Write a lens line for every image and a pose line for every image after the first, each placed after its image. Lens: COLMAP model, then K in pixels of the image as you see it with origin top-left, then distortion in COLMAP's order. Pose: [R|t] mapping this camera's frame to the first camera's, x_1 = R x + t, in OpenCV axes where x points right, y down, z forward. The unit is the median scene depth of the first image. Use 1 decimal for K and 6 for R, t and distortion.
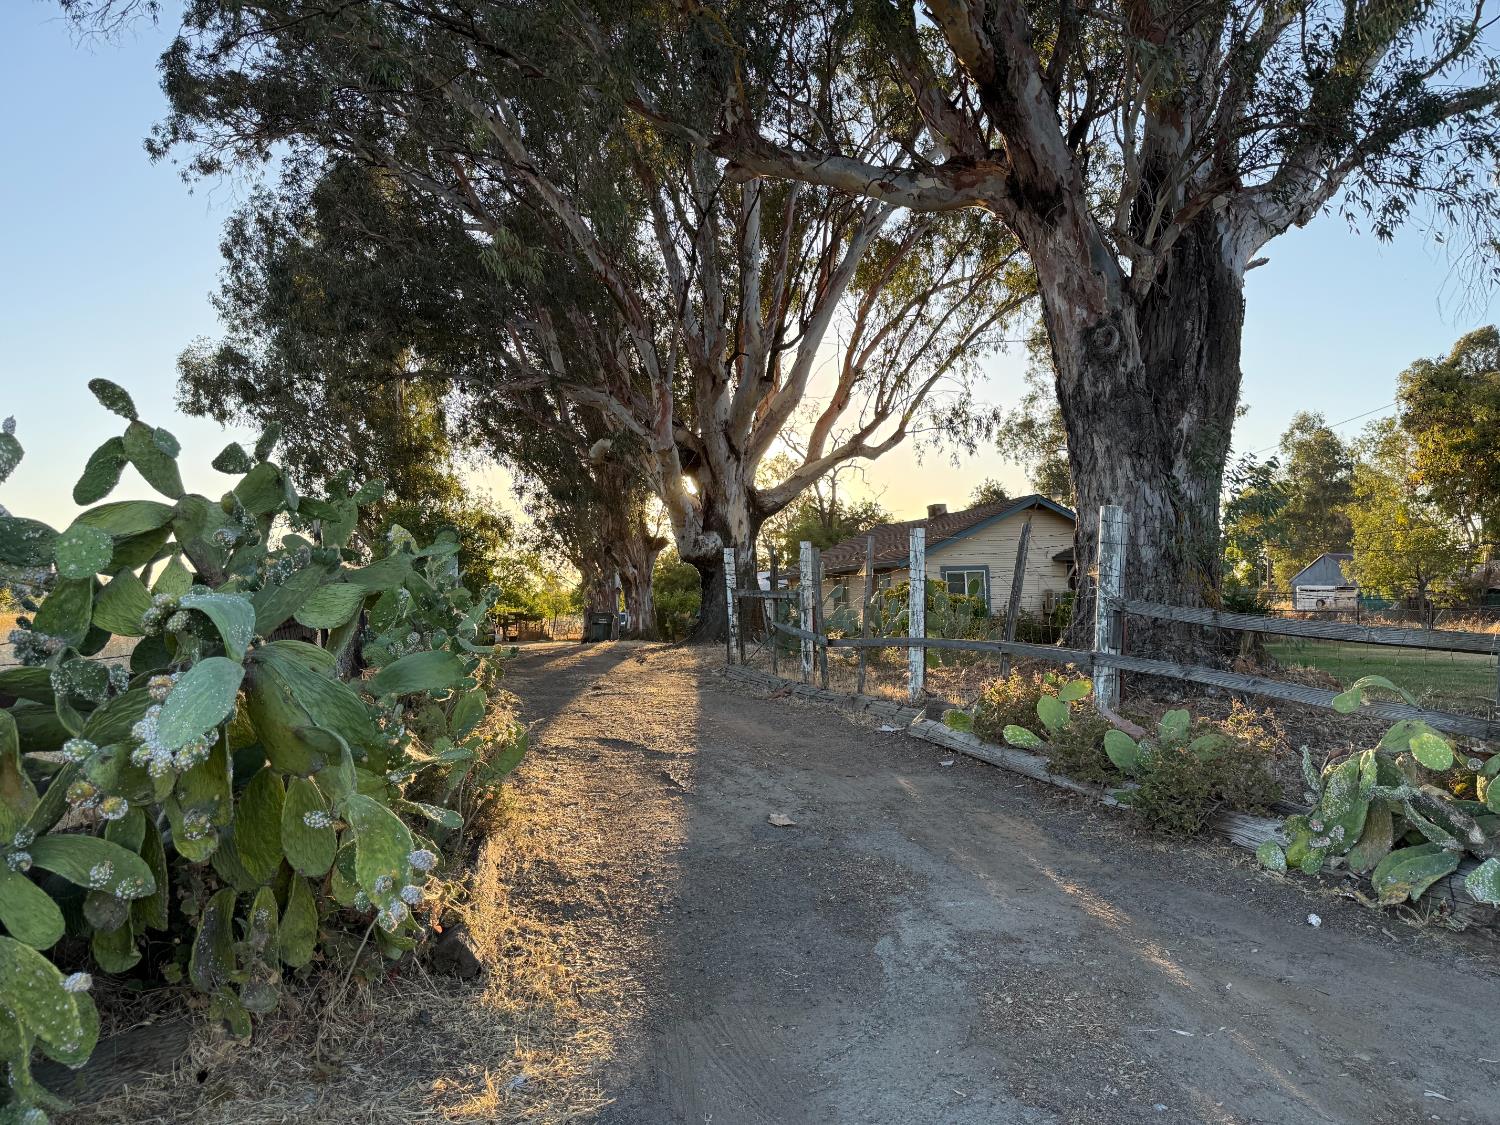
lens RADIAL K [[1044.3, 0, 751.1], [0, 1044.3, 569.3], [0, 0, 1]] dist [0.087263, -0.129480]
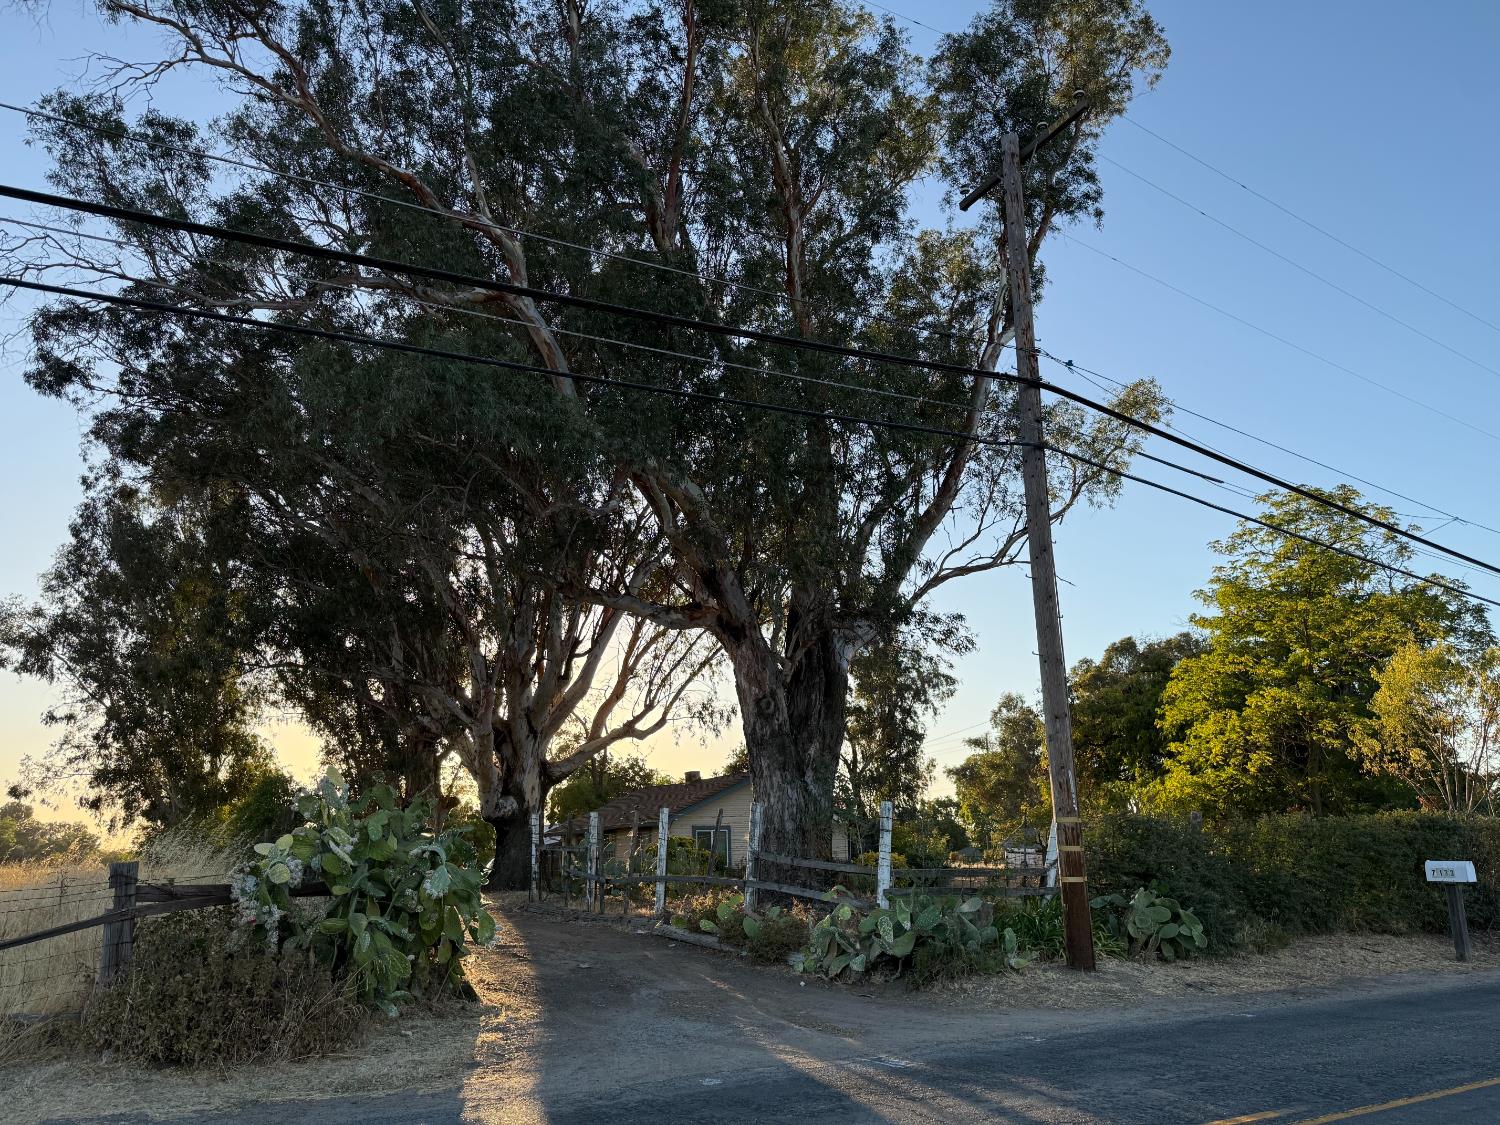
lens RADIAL K [[1046.9, 0, 747.3], [0, 1046.9, 553.2], [0, 0, 1]] dist [0.089853, -0.140078]
pose [[0.976573, 0.068743, 0.203912, -0.039723], [-0.015915, 0.968080, -0.250136, -0.006849], [-0.214598, 0.241031, 0.946495, -0.344278]]
